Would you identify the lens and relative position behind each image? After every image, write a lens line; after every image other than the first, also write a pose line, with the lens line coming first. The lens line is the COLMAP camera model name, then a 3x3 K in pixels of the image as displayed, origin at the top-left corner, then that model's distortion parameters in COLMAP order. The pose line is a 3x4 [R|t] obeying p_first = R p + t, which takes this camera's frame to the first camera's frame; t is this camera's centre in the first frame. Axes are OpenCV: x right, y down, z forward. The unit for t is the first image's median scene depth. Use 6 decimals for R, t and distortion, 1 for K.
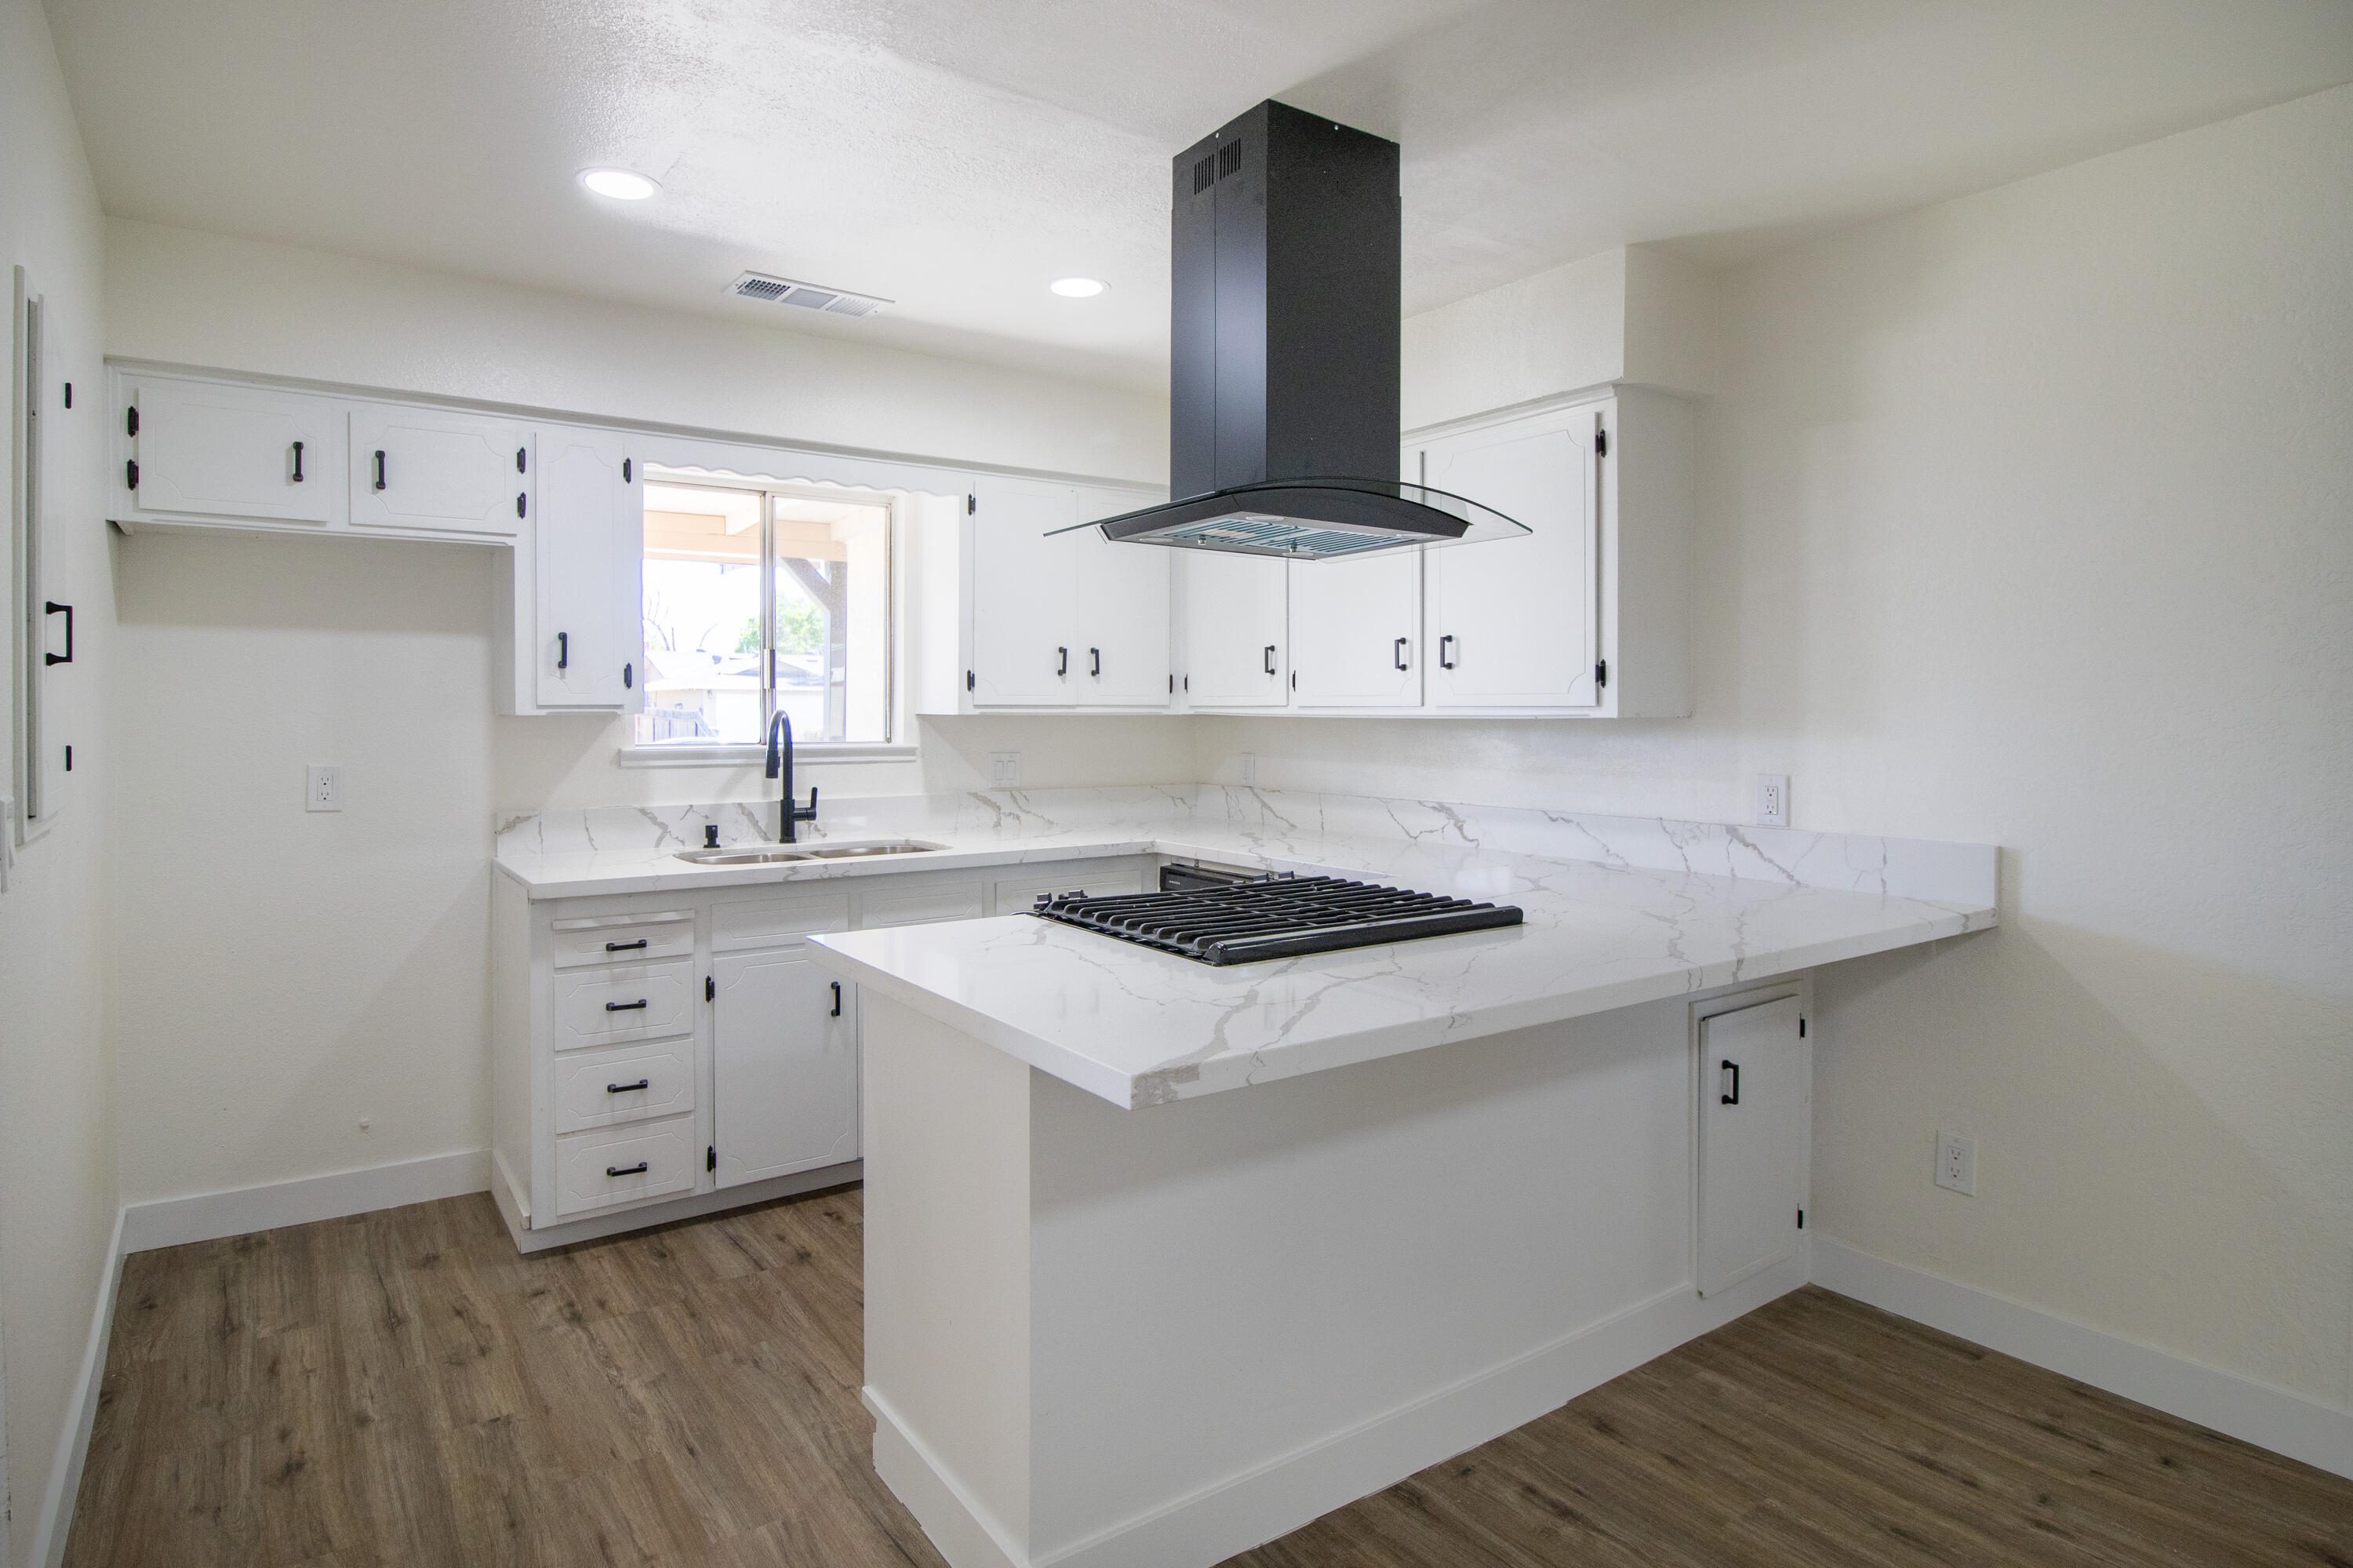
lens RADIAL K [[1285.7, 0, 1175.4], [0, 1285.7, 717.1], [0, 0, 1]] dist [-0.006204, -0.003462]
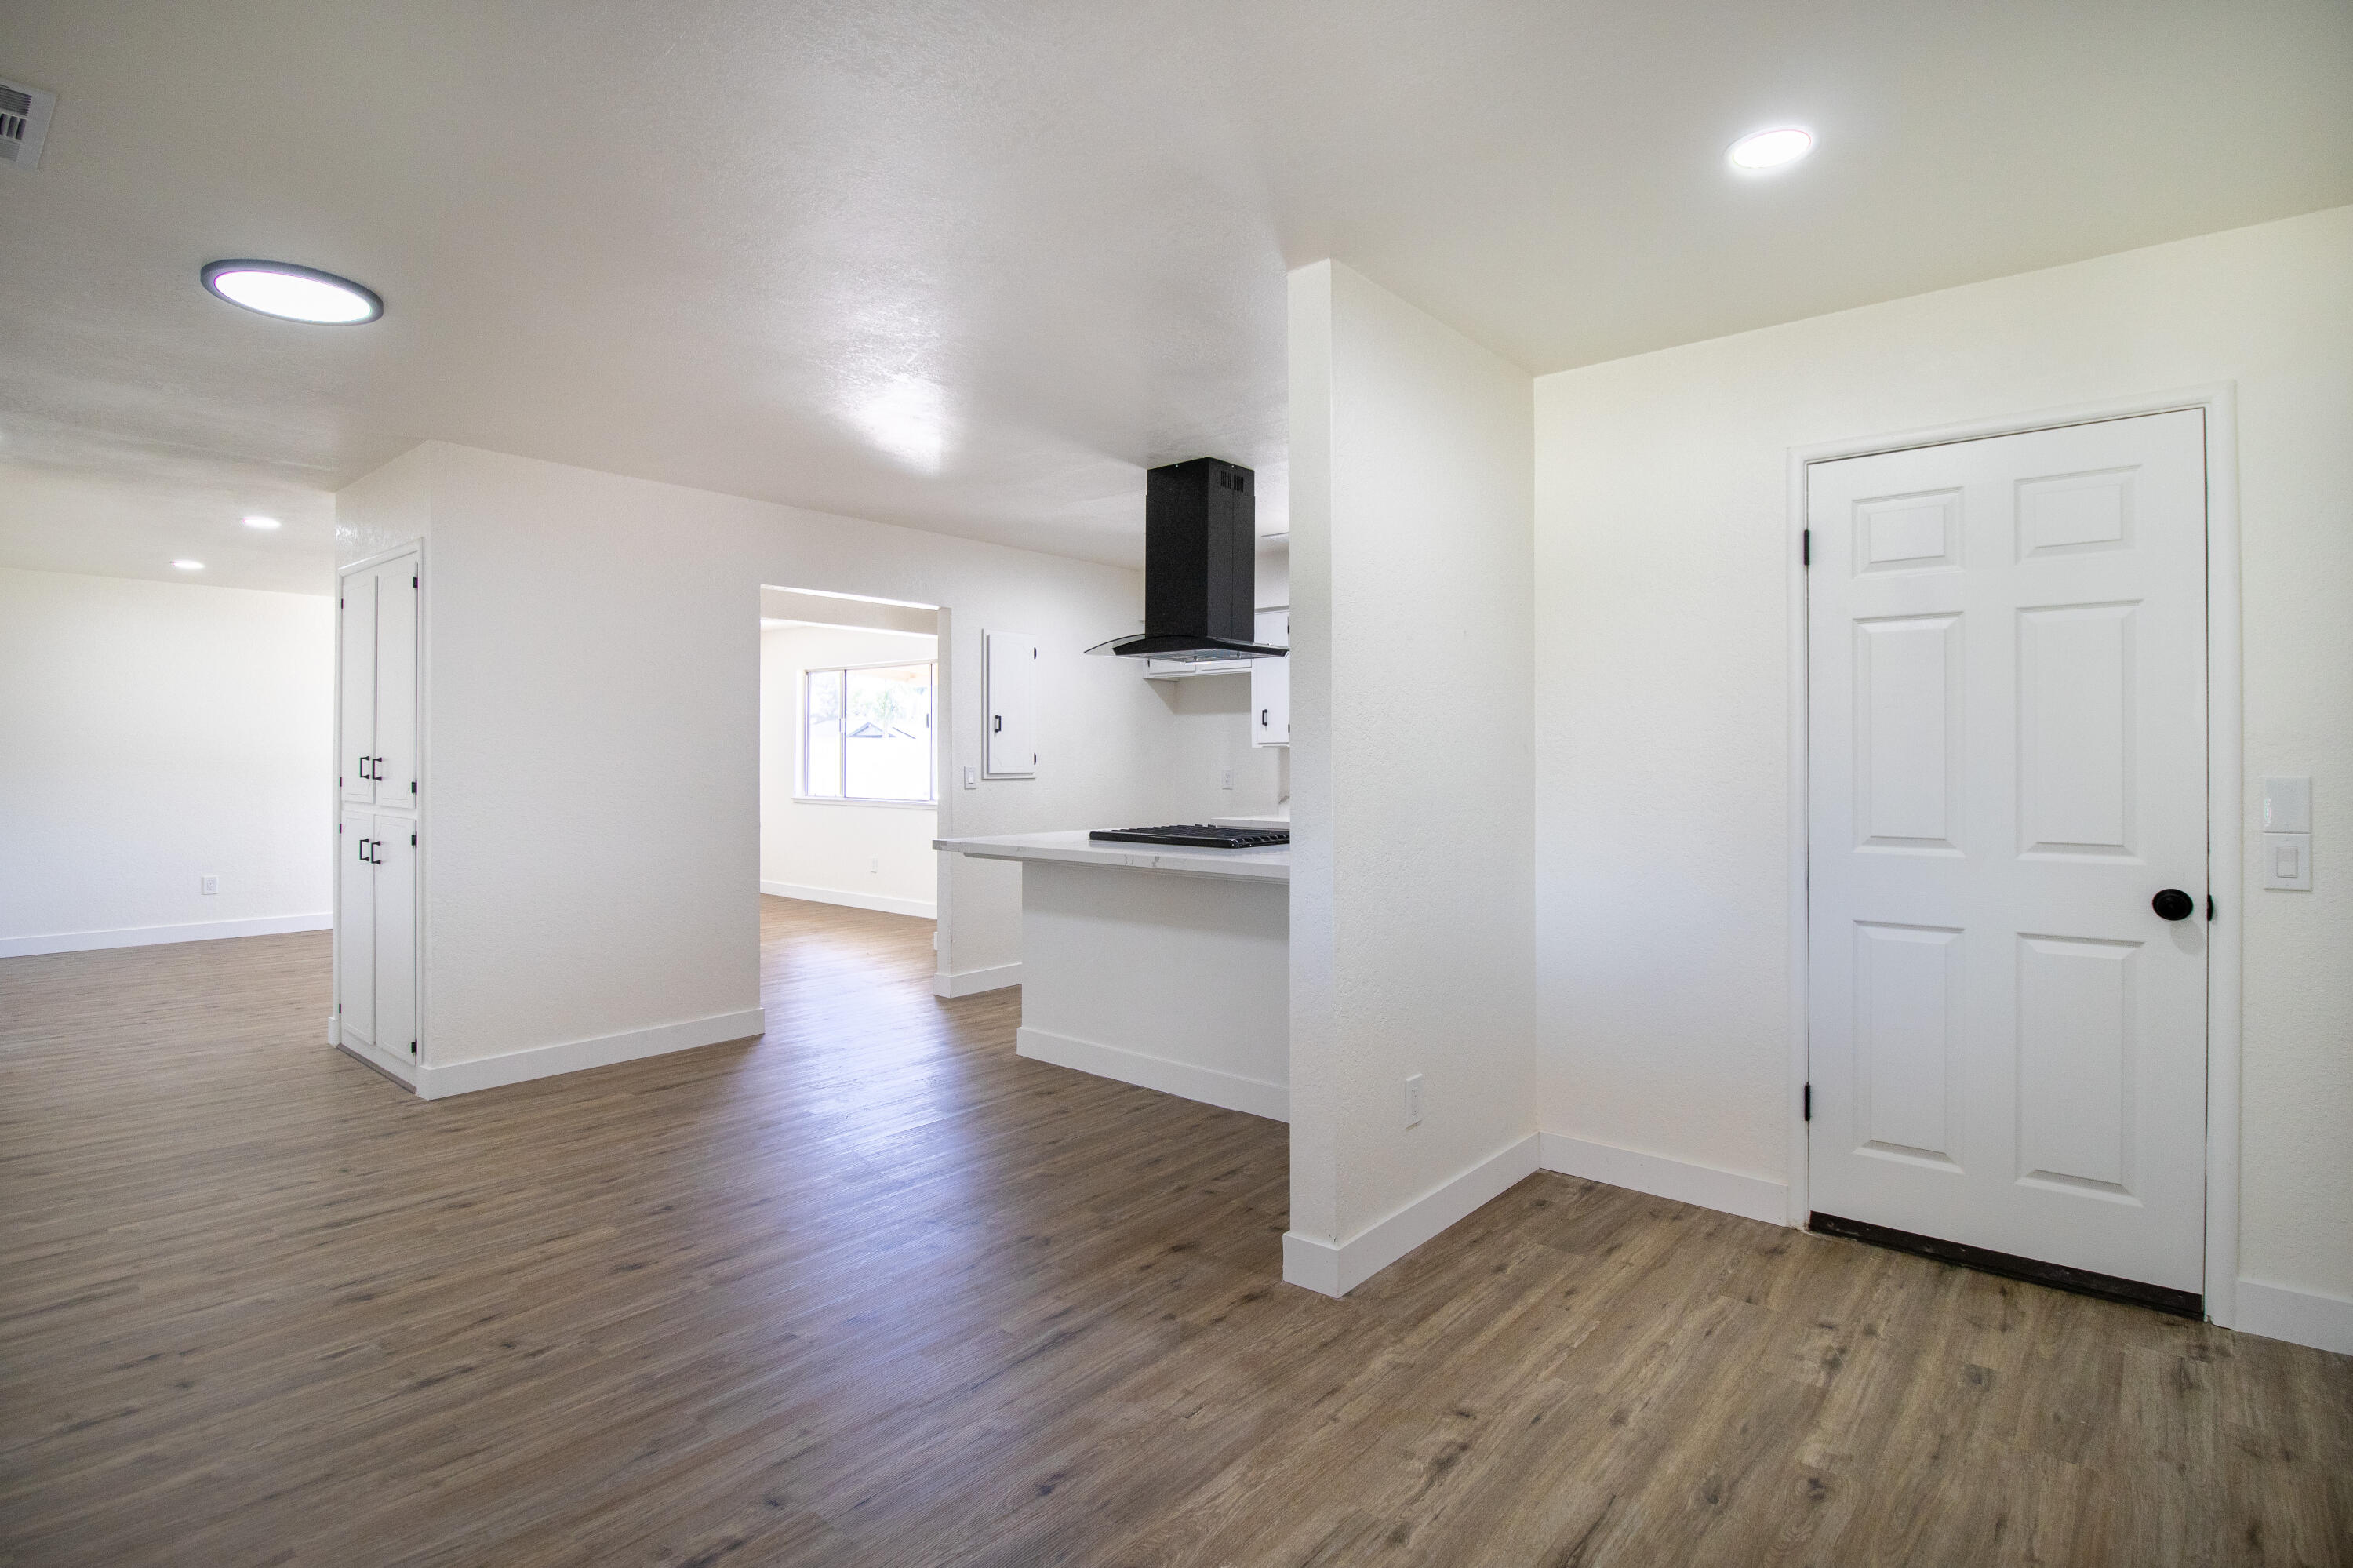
lens RADIAL K [[1186.5, 0, 1194.6], [0, 1186.5, 742.2], [0, 0, 1]] dist [-0.005388, -0.008020]
pose [[0.251928, -0.009371, -0.967701, 1.502444], [-0.010736, 0.999865, -0.012478, 0.017640], [0.967686, 0.013533, 0.251793, 0.383446]]
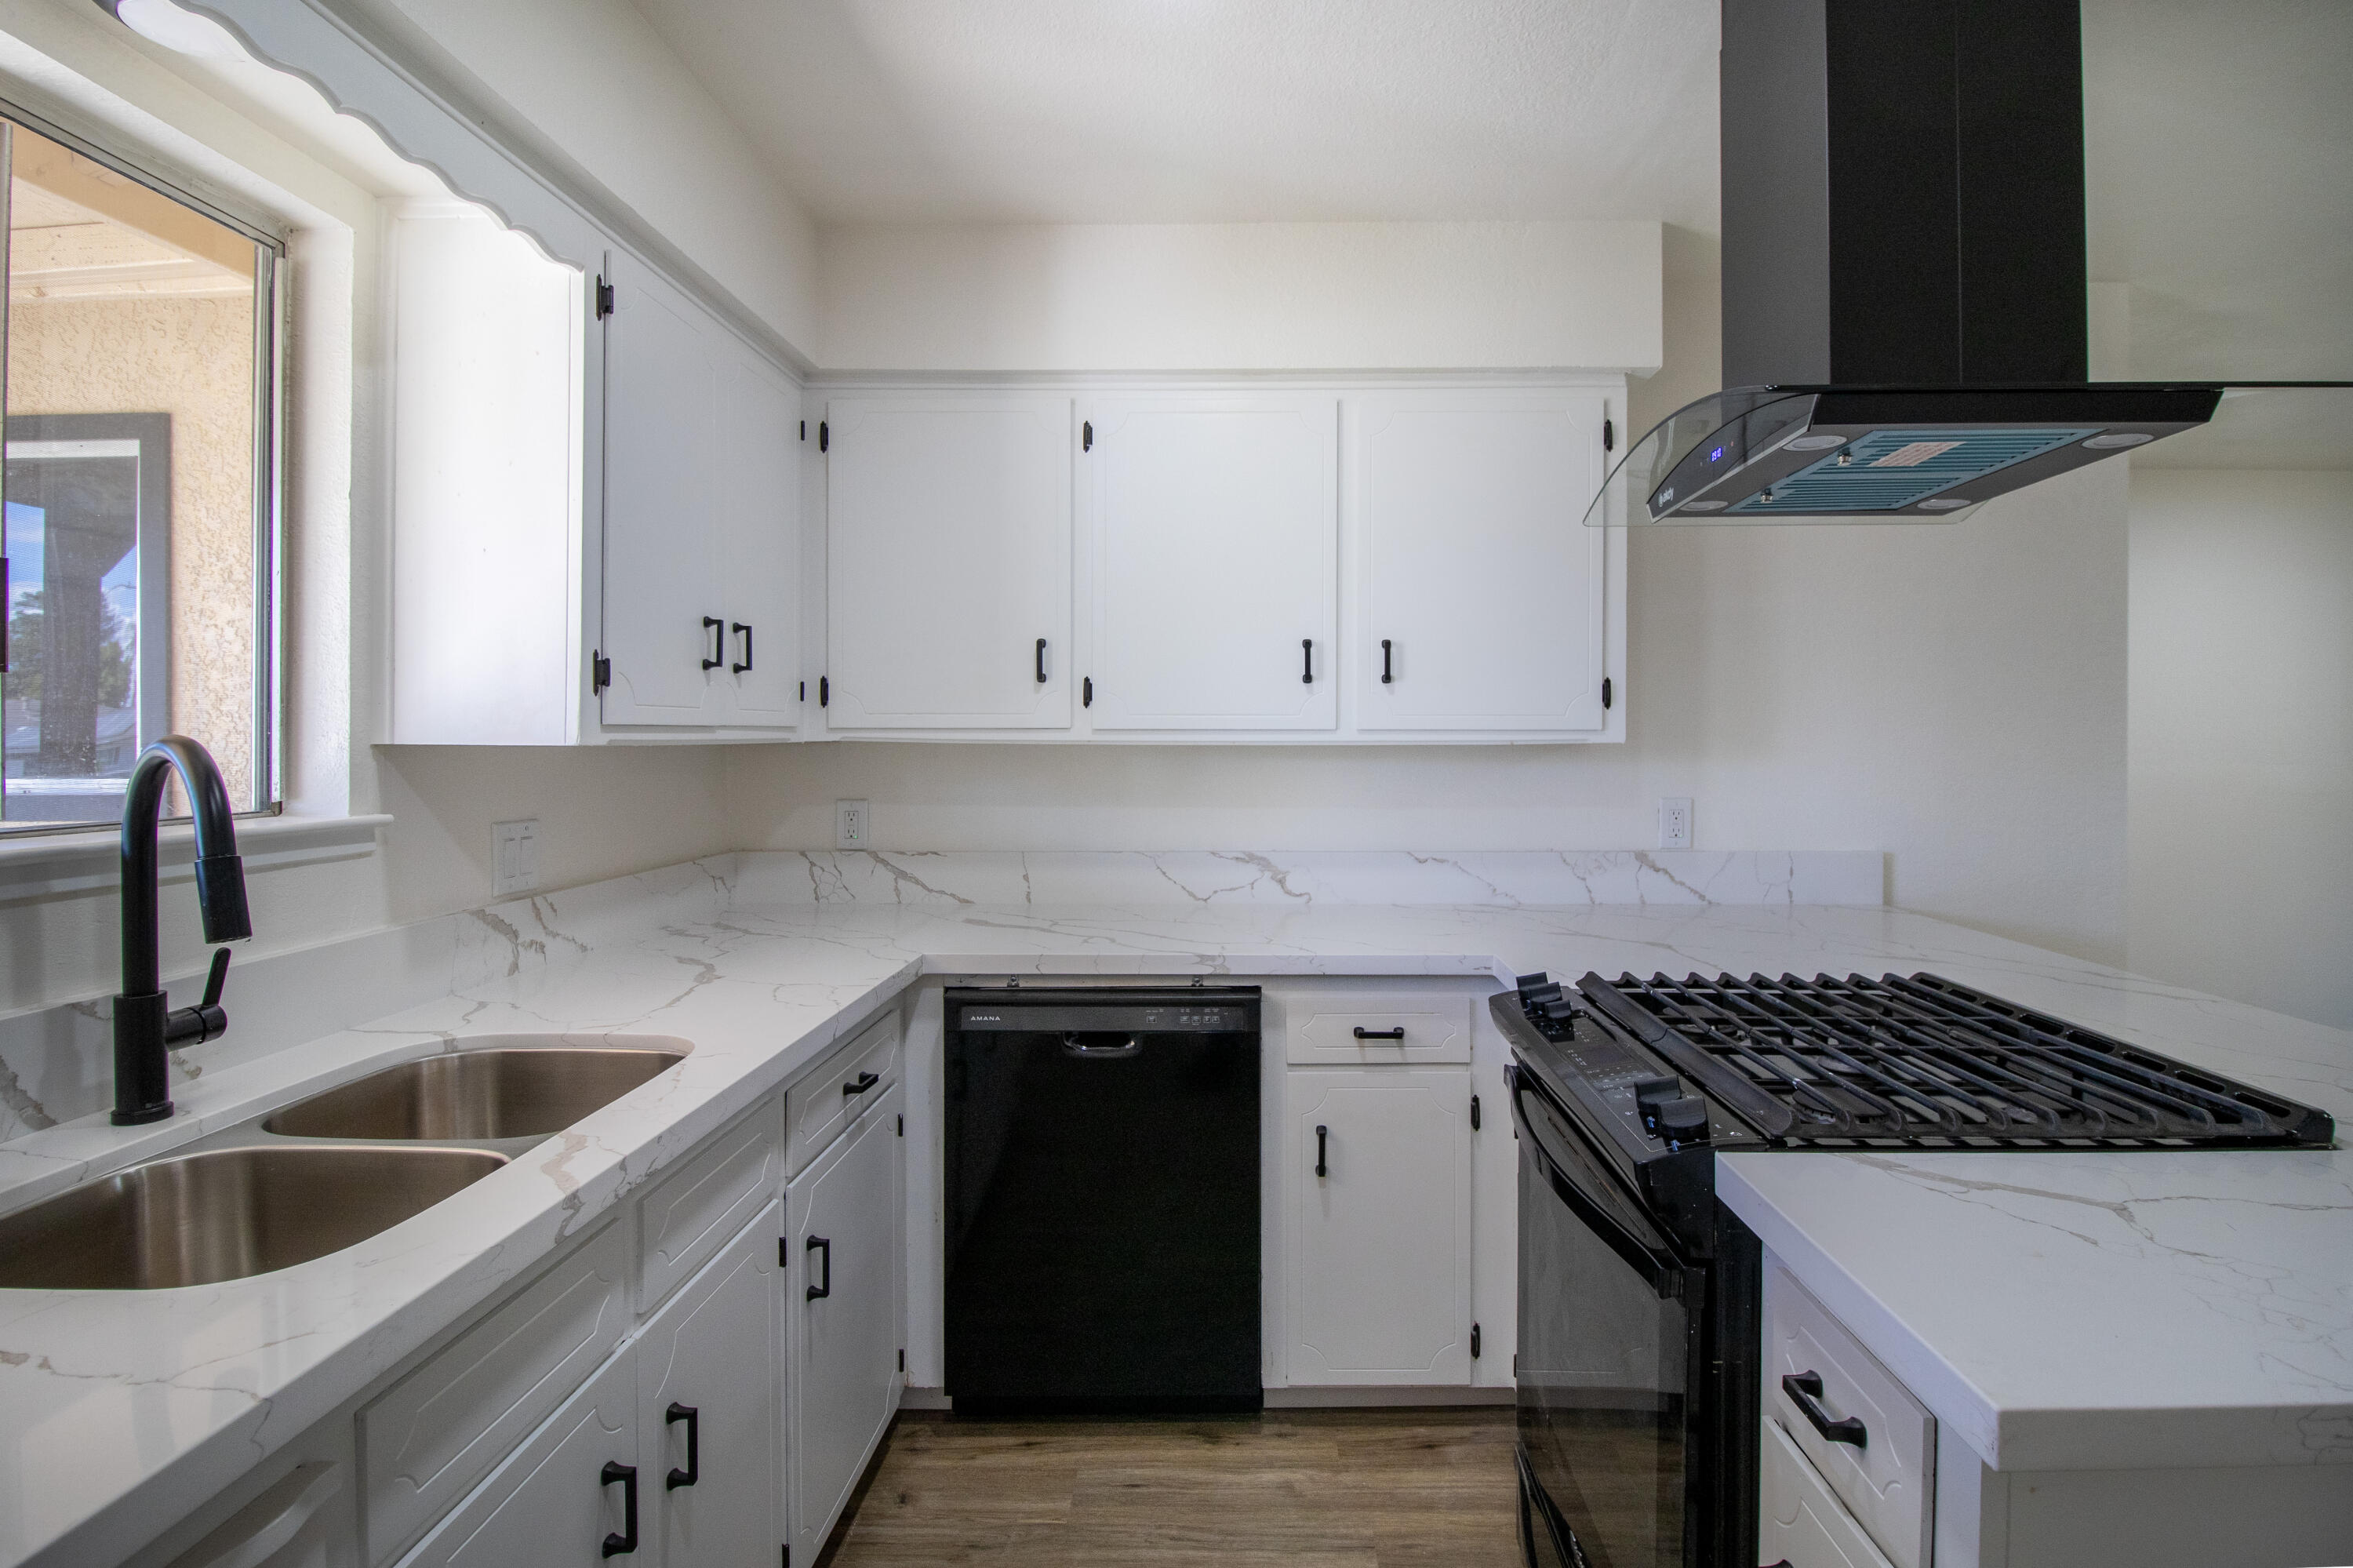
lens RADIAL K [[1186.5, 0, 1231.0], [0, 1186.5, 738.2], [0, 0, 1]] dist [-0.005388, -0.008020]
pose [[0.584479, -0.003168, 0.811403, -0.473148], [0.006185, 0.999981, -0.000551, -0.003354], [-0.811385, 0.005341, 0.584488, 0.706277]]
